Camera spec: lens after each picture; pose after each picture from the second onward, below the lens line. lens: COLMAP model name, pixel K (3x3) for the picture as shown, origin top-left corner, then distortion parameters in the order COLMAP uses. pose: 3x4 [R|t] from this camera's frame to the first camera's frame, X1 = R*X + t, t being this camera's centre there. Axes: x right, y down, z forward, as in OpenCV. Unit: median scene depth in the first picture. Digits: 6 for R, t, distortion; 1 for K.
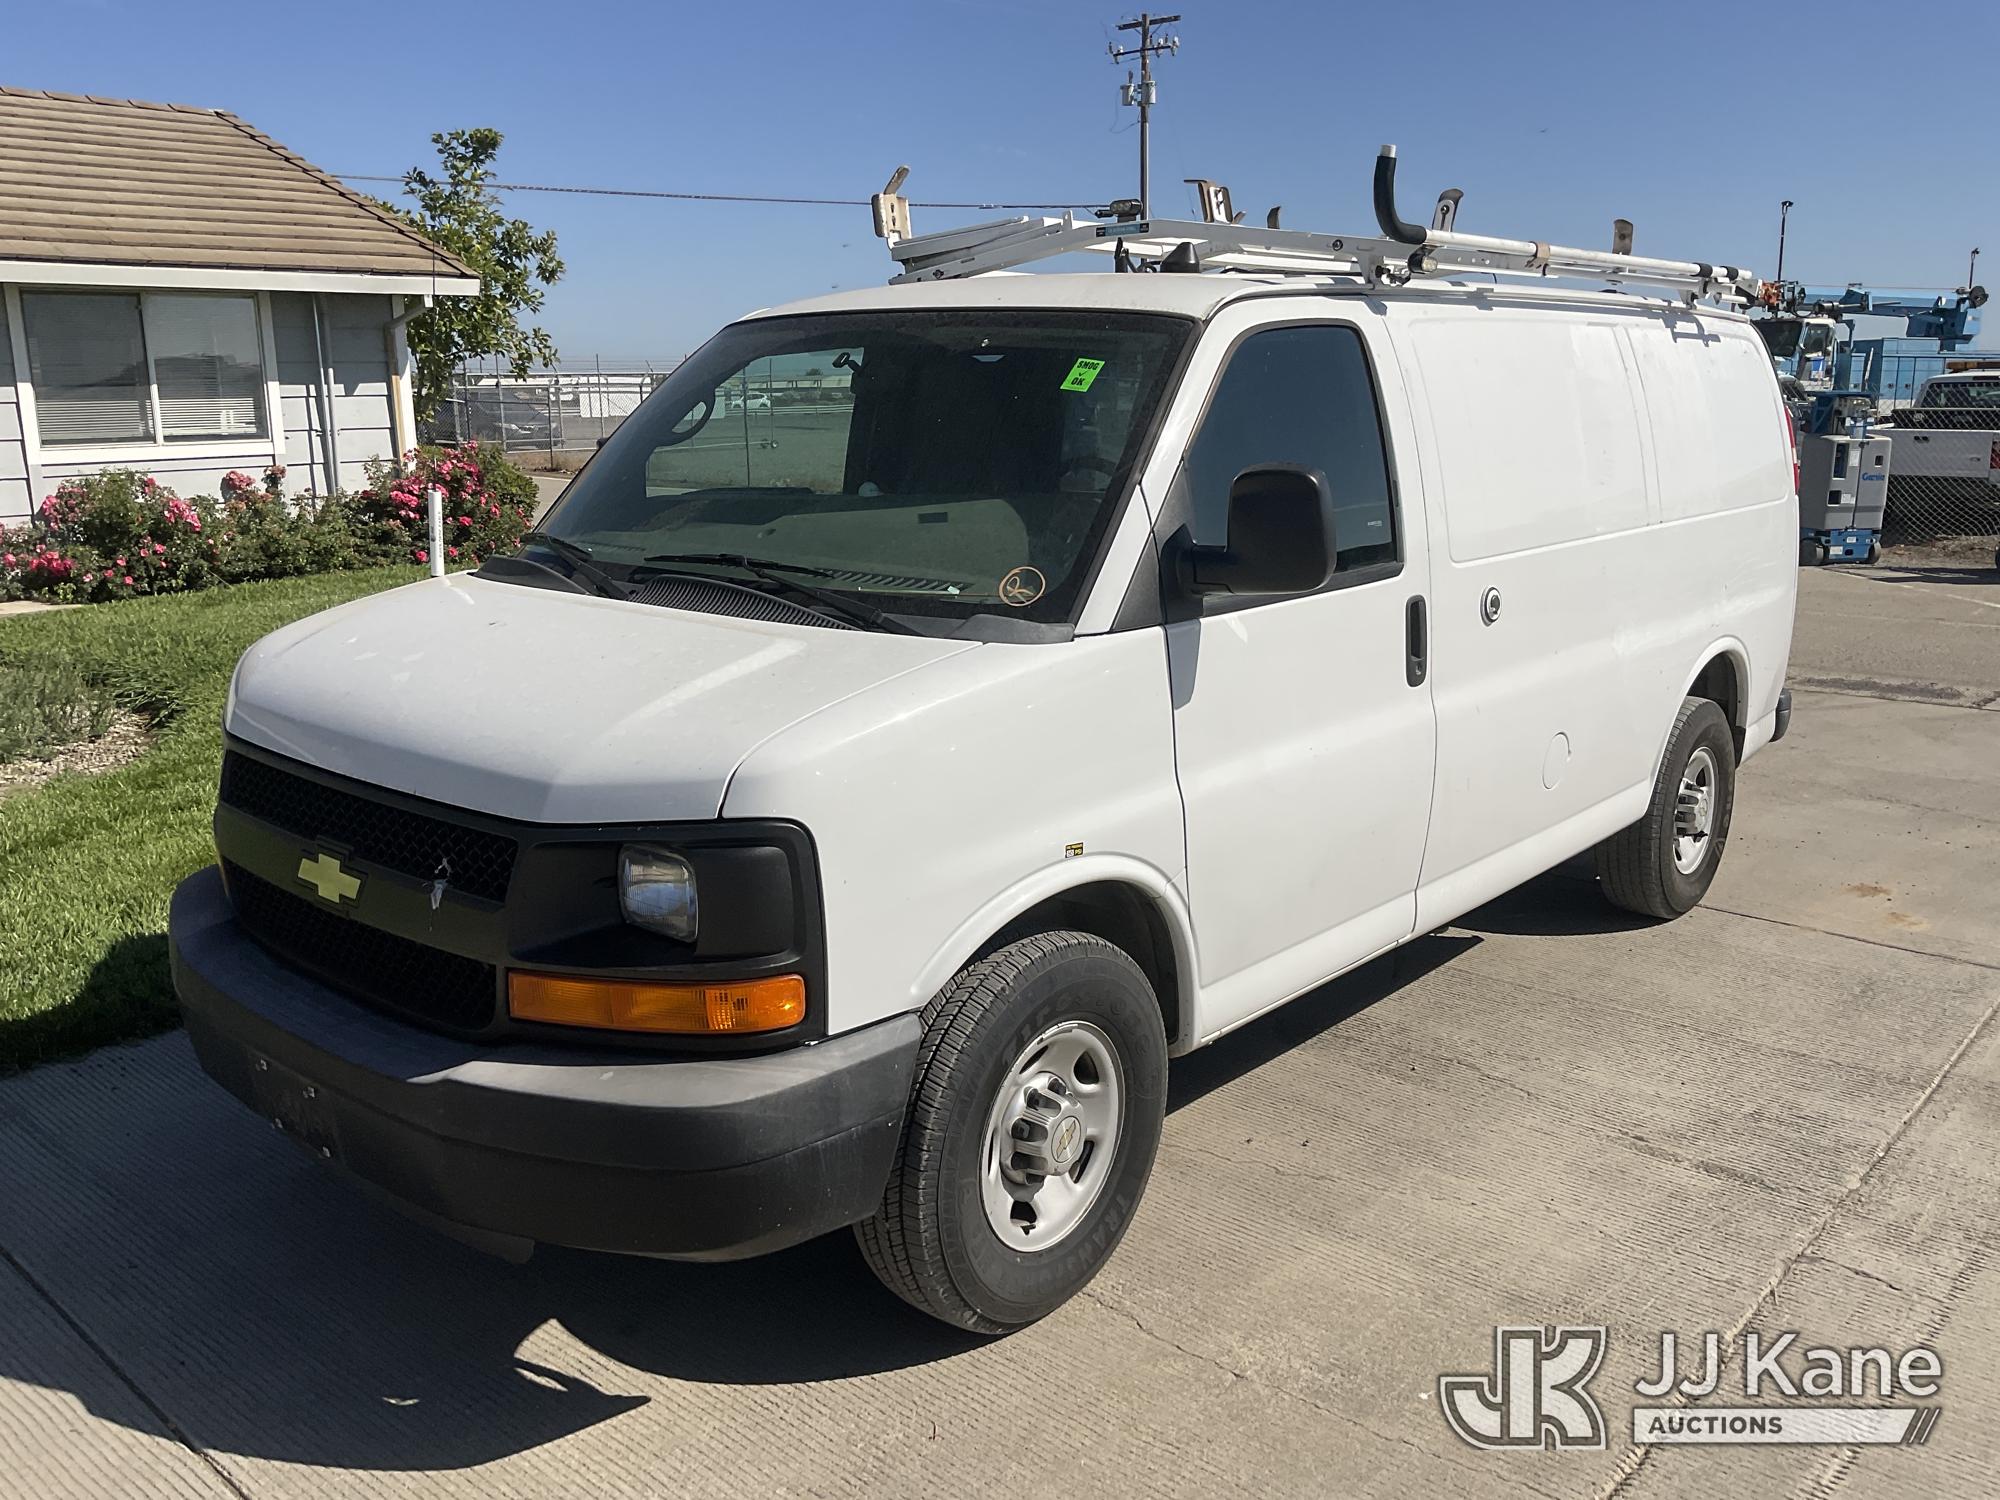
lens RADIAL K [[1691.9, 0, 1000.0], [0, 1691.9, 750.0], [0, 0, 1]] dist [0.000883, 0.000481]
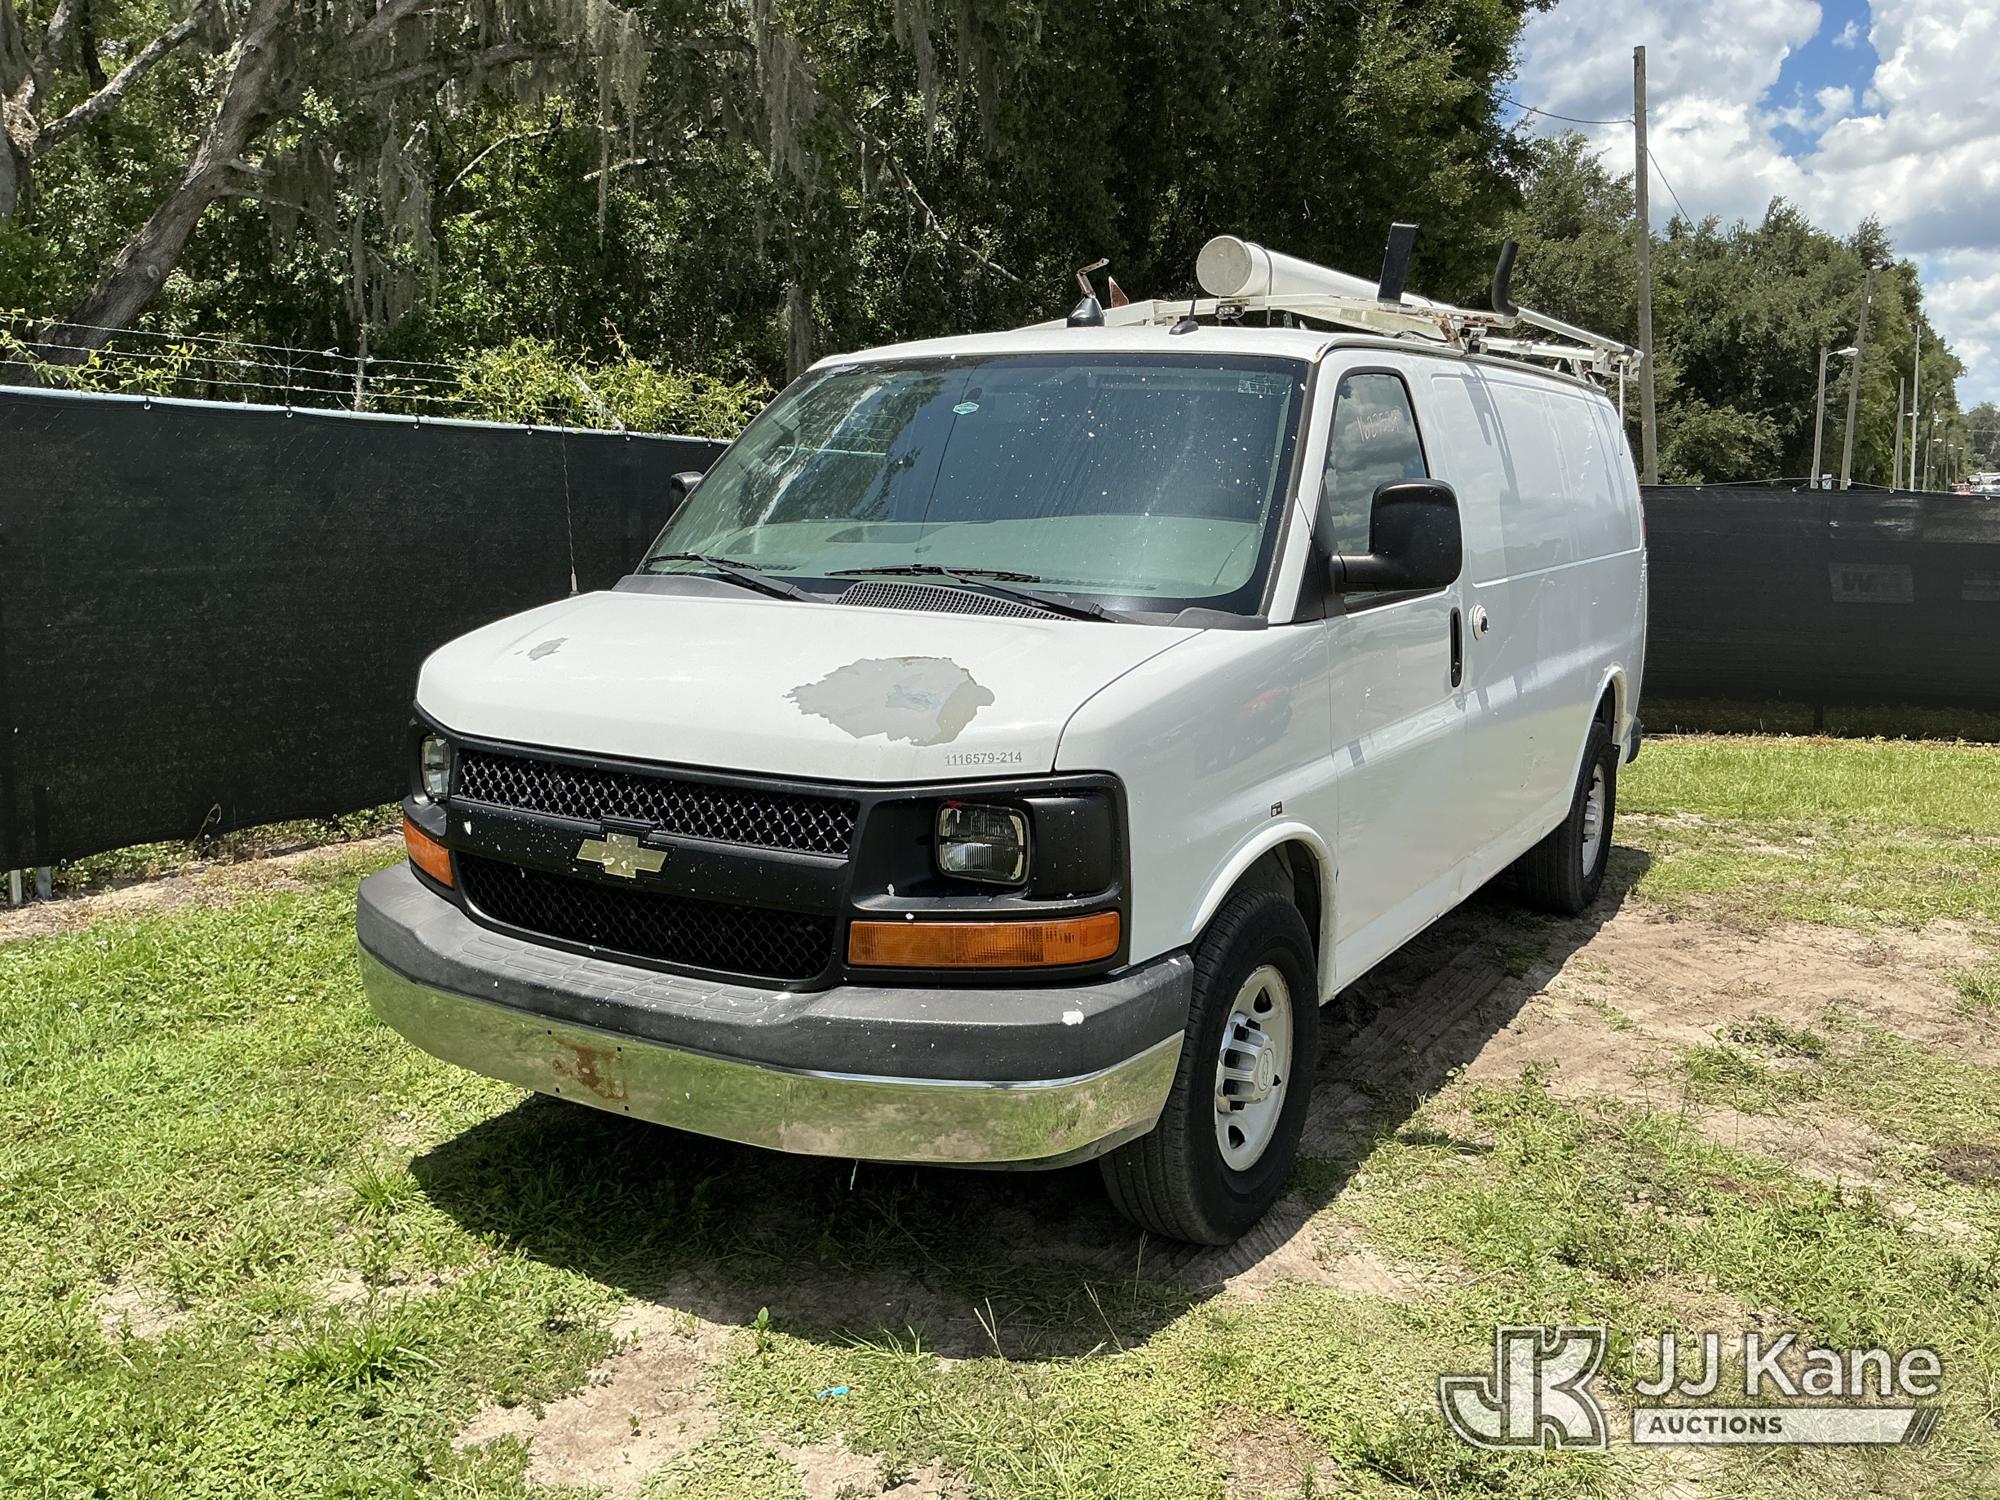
lens RADIAL K [[1691.9, 0, 1000.0], [0, 1691.9, 750.0], [0, 0, 1]] dist [0.000883, 0.000481]
pose [[0.982517, -0.022791, 0.184774, -0.345027], [0.033429, 0.997945, -0.054662, 0.073309], [-0.183148, 0.059883, 0.981260, -0.088700]]
